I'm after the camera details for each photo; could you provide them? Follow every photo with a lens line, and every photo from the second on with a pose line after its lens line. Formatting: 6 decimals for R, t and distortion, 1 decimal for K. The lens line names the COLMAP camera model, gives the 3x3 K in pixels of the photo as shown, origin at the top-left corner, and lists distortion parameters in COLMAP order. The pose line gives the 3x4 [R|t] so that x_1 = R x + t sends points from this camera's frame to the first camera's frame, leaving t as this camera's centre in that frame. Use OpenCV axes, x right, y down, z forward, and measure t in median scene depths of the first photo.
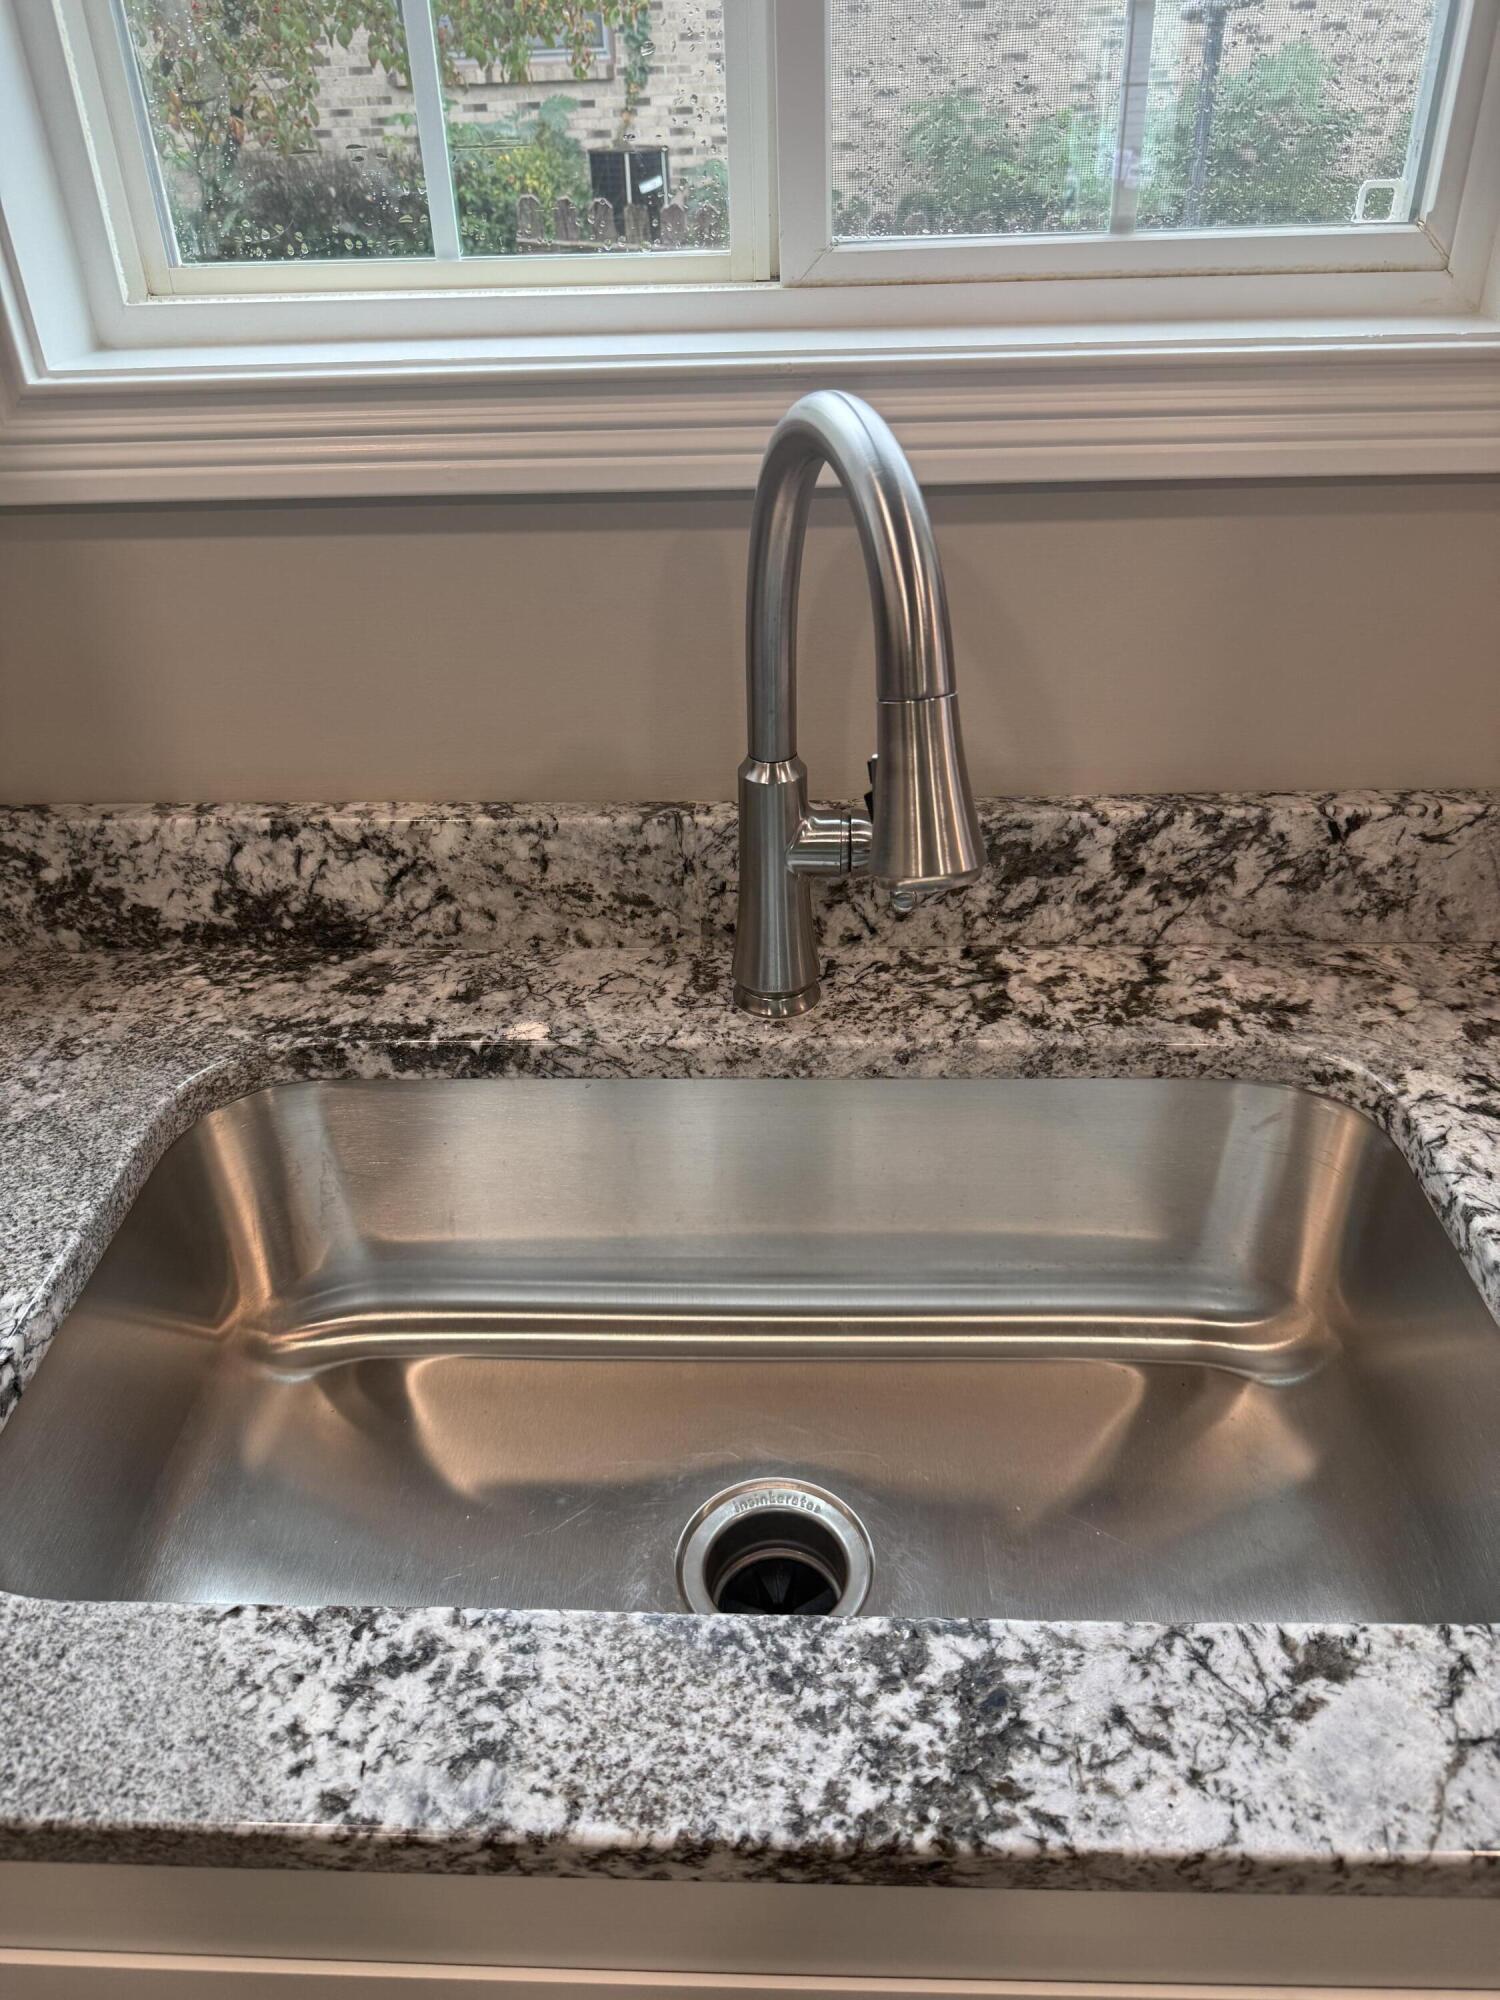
lens RADIAL K [[1404.2, 0, 734.5], [0, 1404.2, 1007.0], [0, 0, 1]] dist [0.141545, -0.215876]
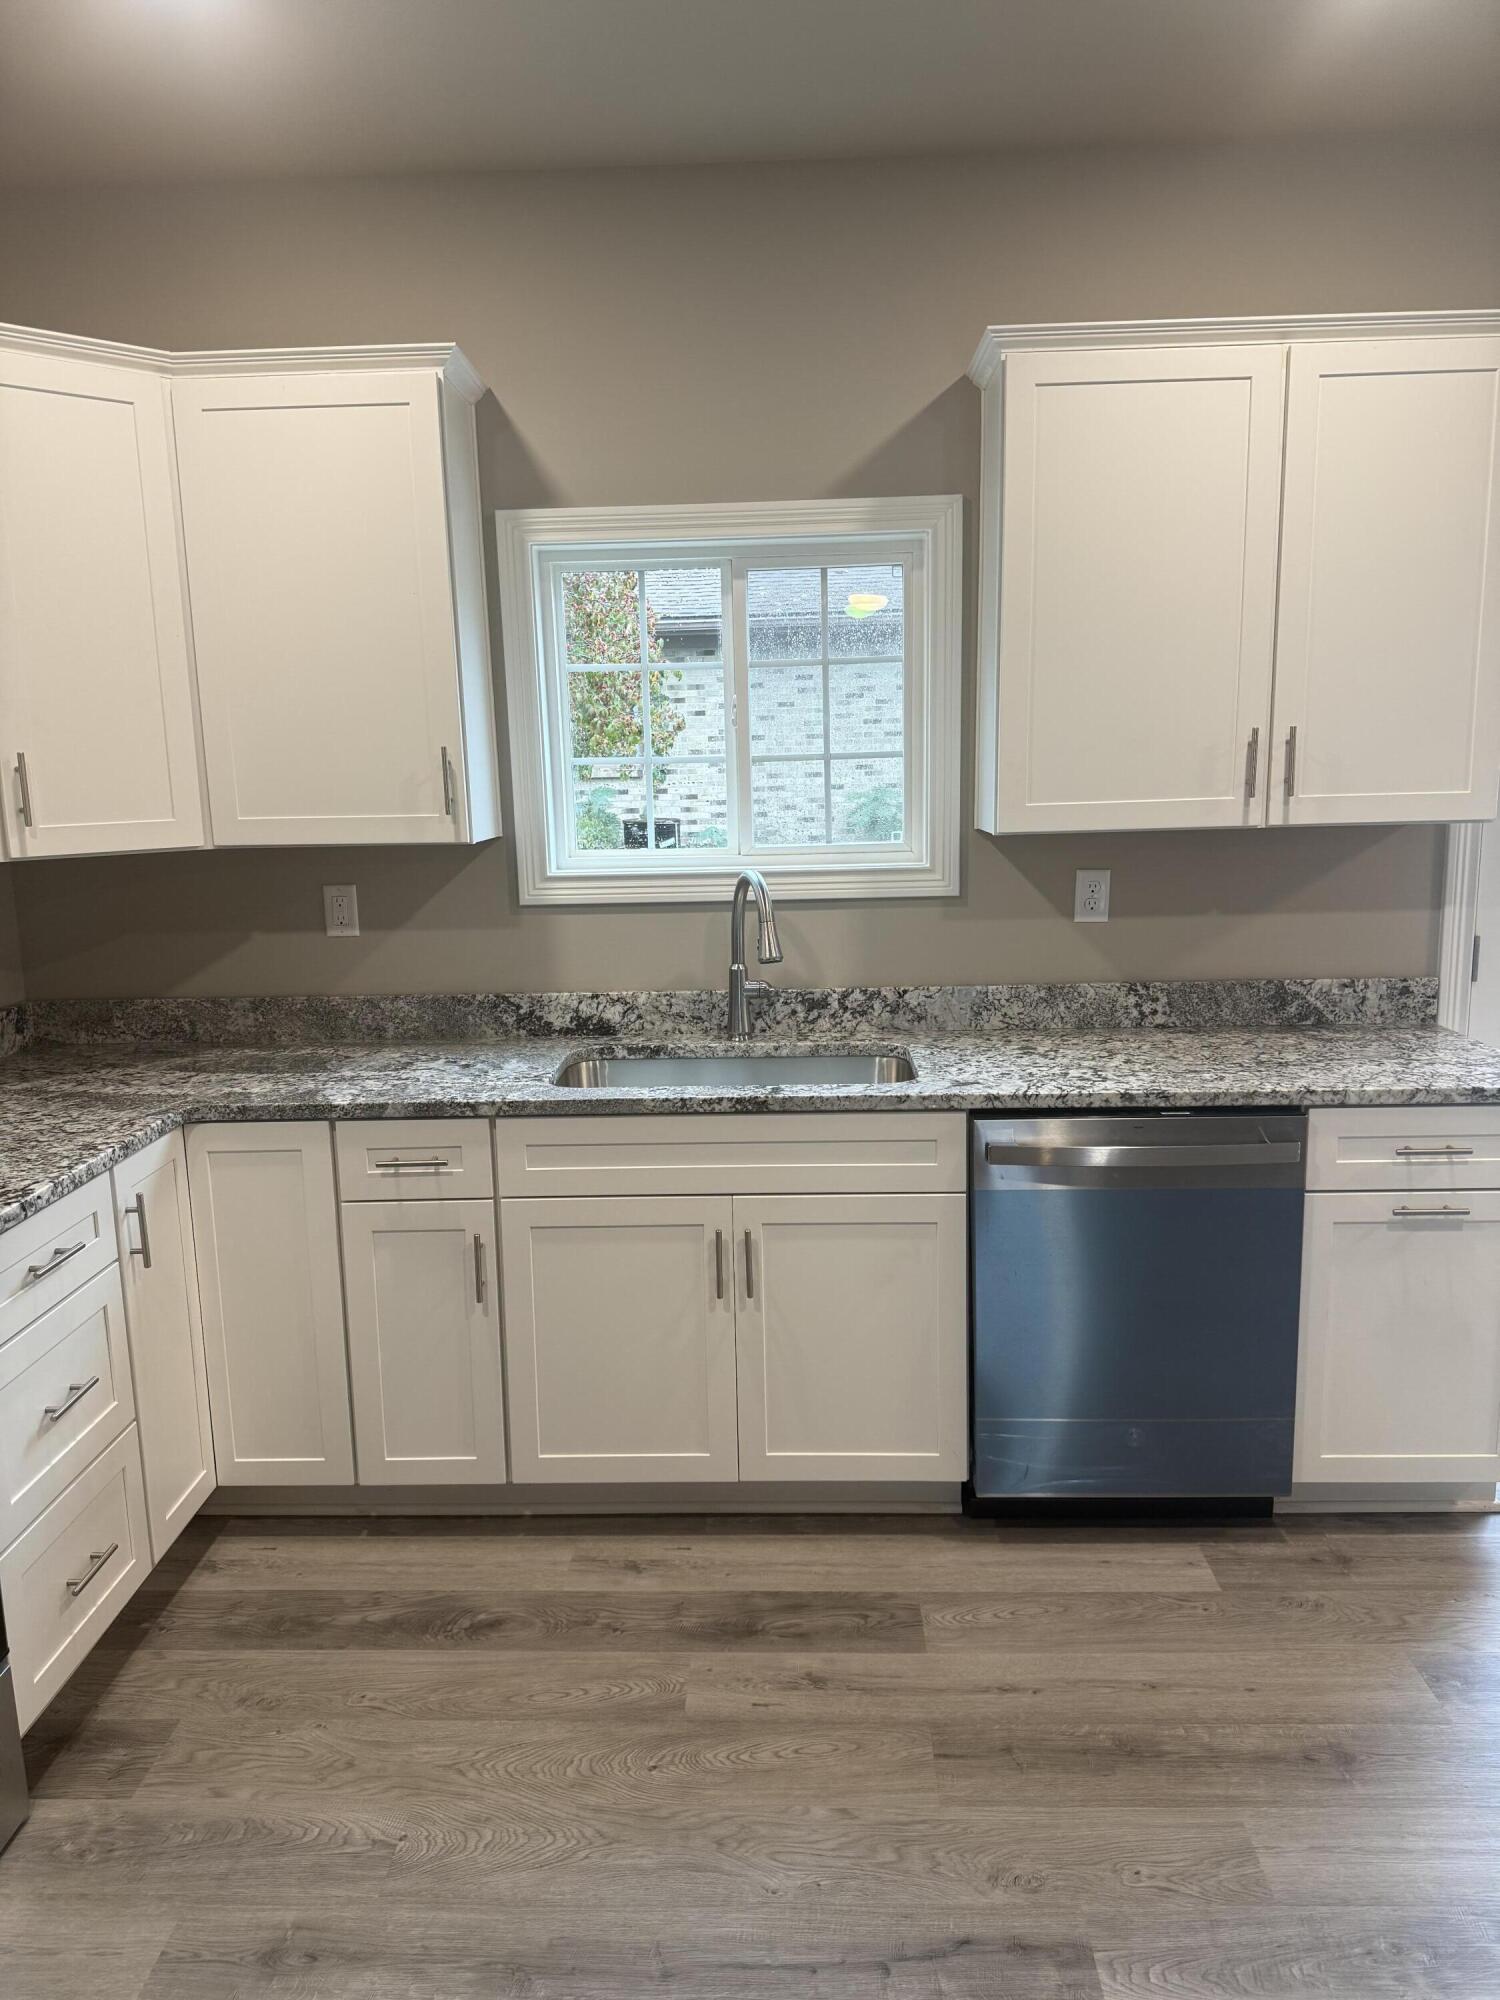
lens RADIAL K [[1404.2, 0, 734.5], [0, 1404.2, 1007.0], [0, 0, 1]] dist [0.141545, -0.215876]
pose [[0.999956, 0.006313, 0.006933, -0.006923], [-0.003058, 0.918574, -0.395236, 1.211505], [-0.008864, 0.395198, 0.918553, -2.052316]]
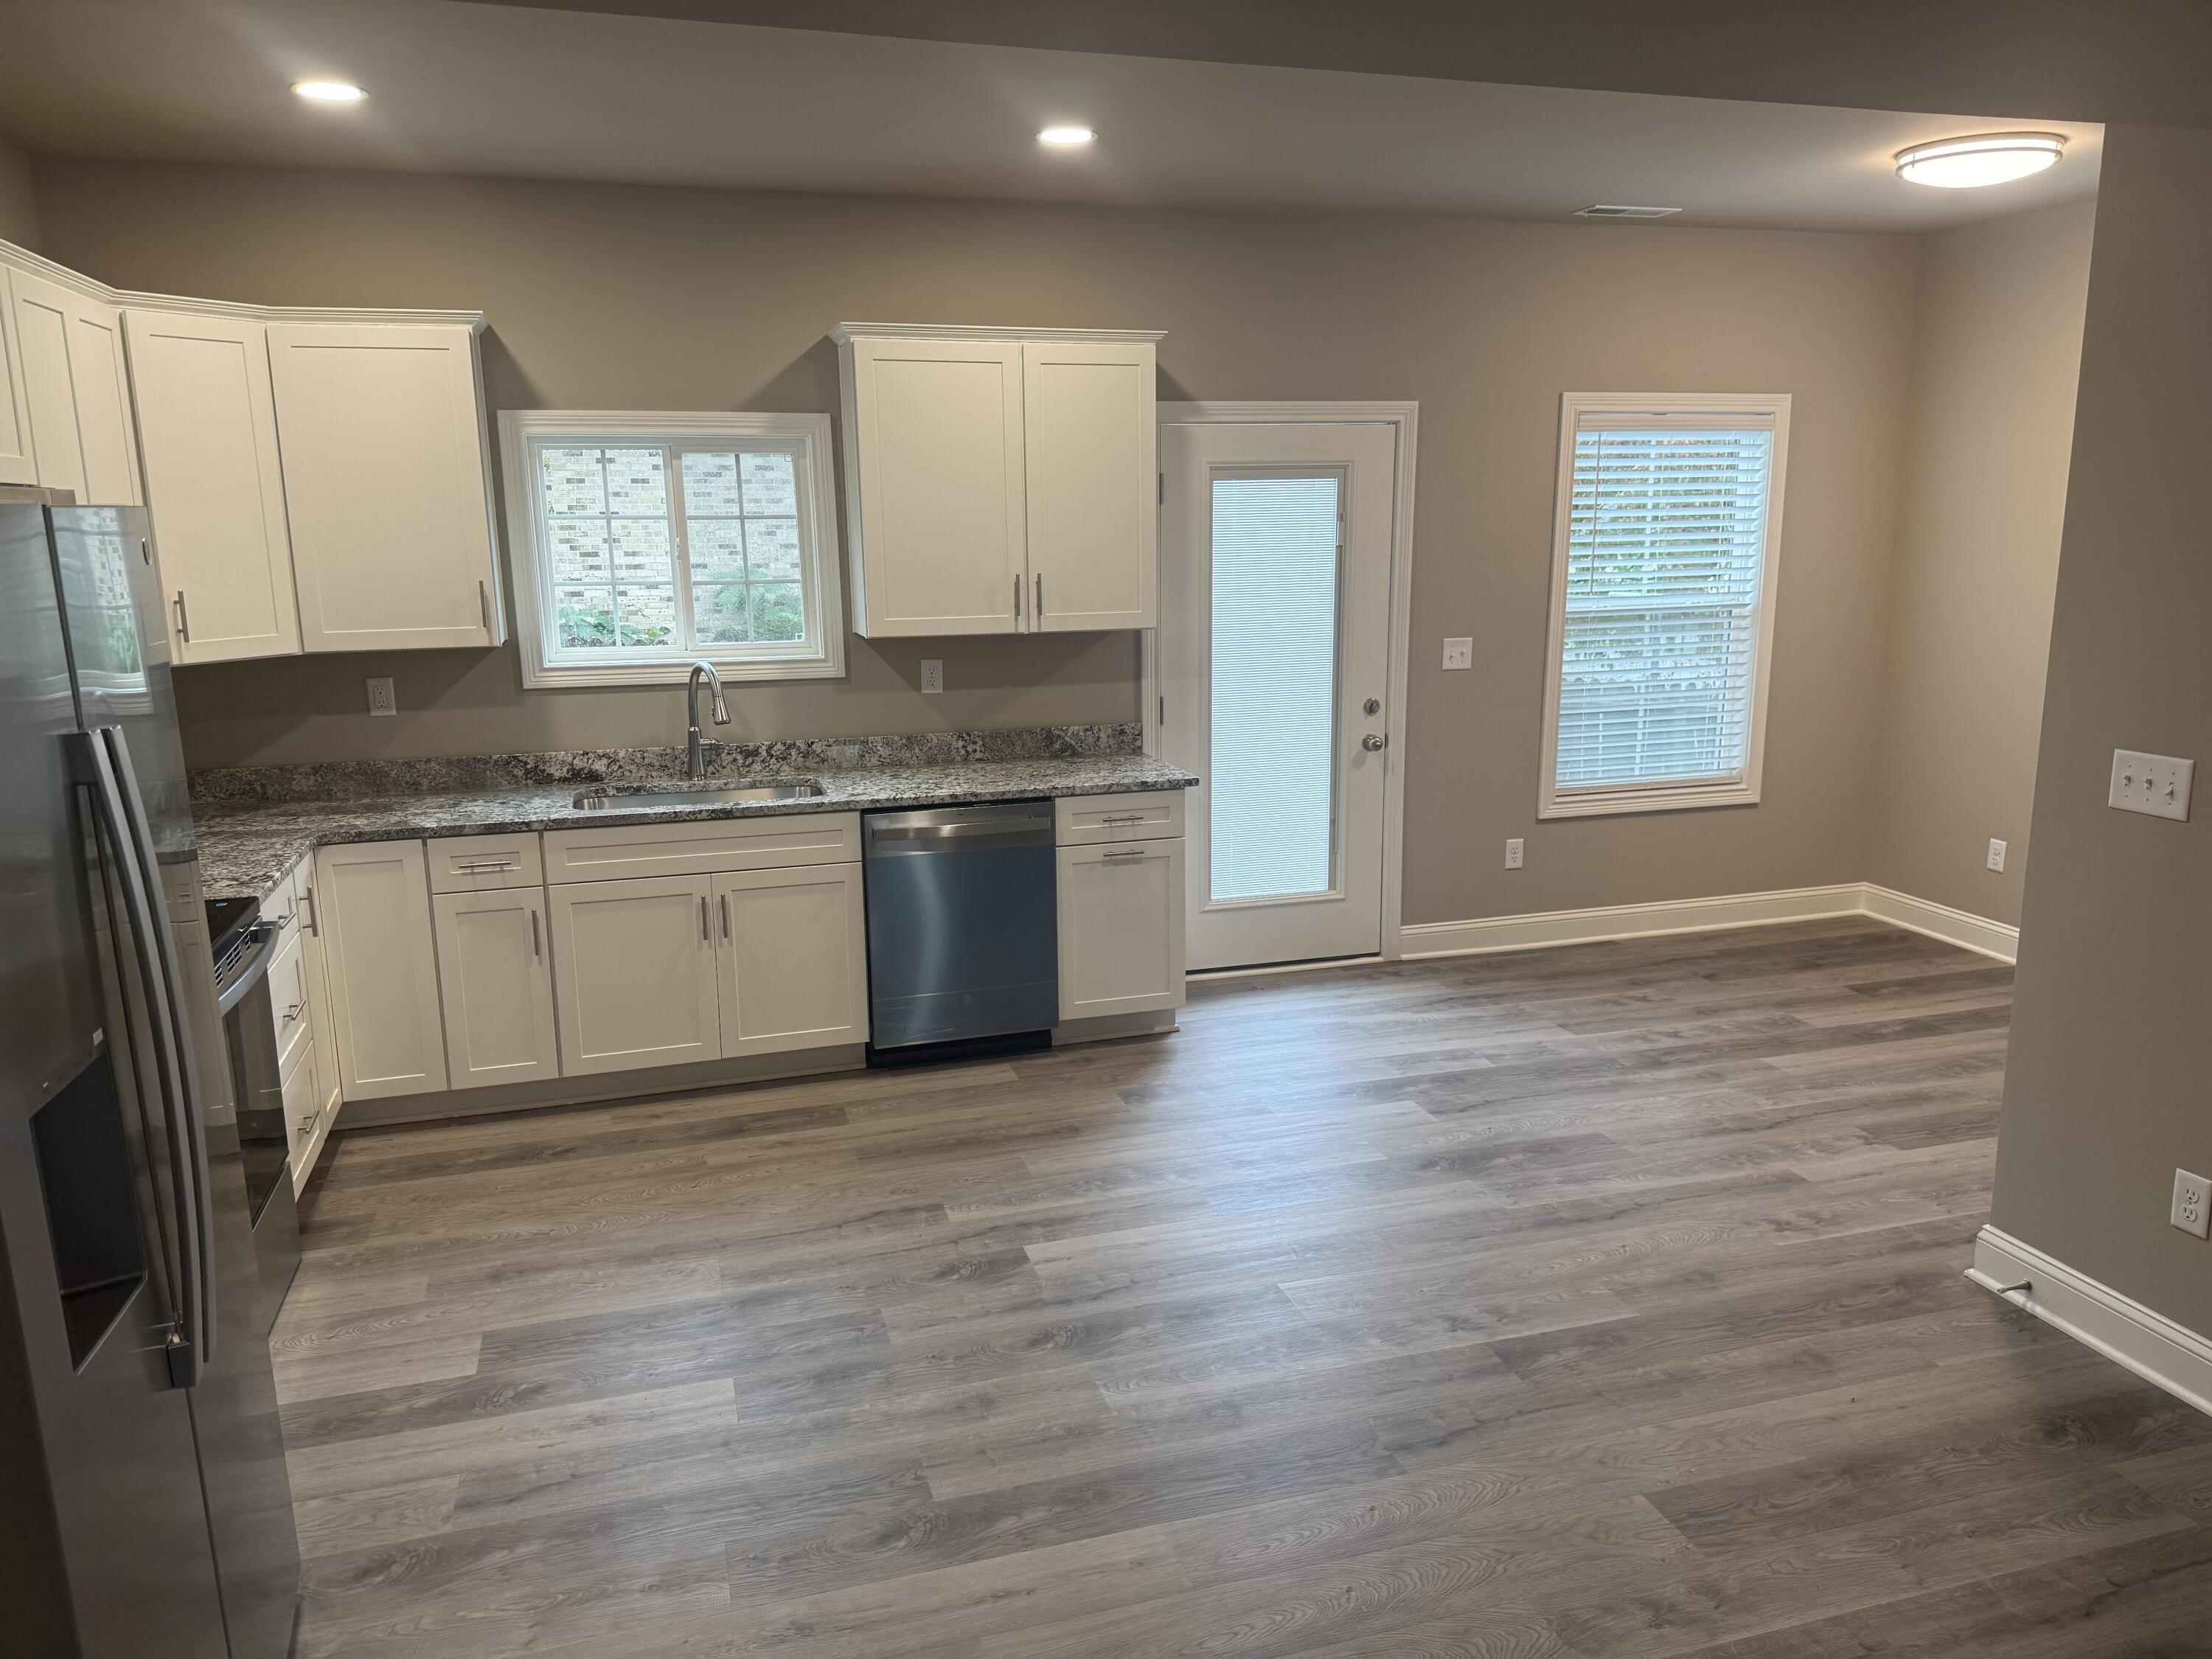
lens RADIAL K [[1556.5, 0, 1106.0], [0, 1556.5, 829.5], [0, 0, 1]] dist [0.219965, -0.453553]
pose [[0.942389, -0.048158, 0.331033, -0.438855], [0.169416, 0.921998, -0.348165, 2.214464], [-0.288445, 0.384189, 0.877040, -3.984909]]
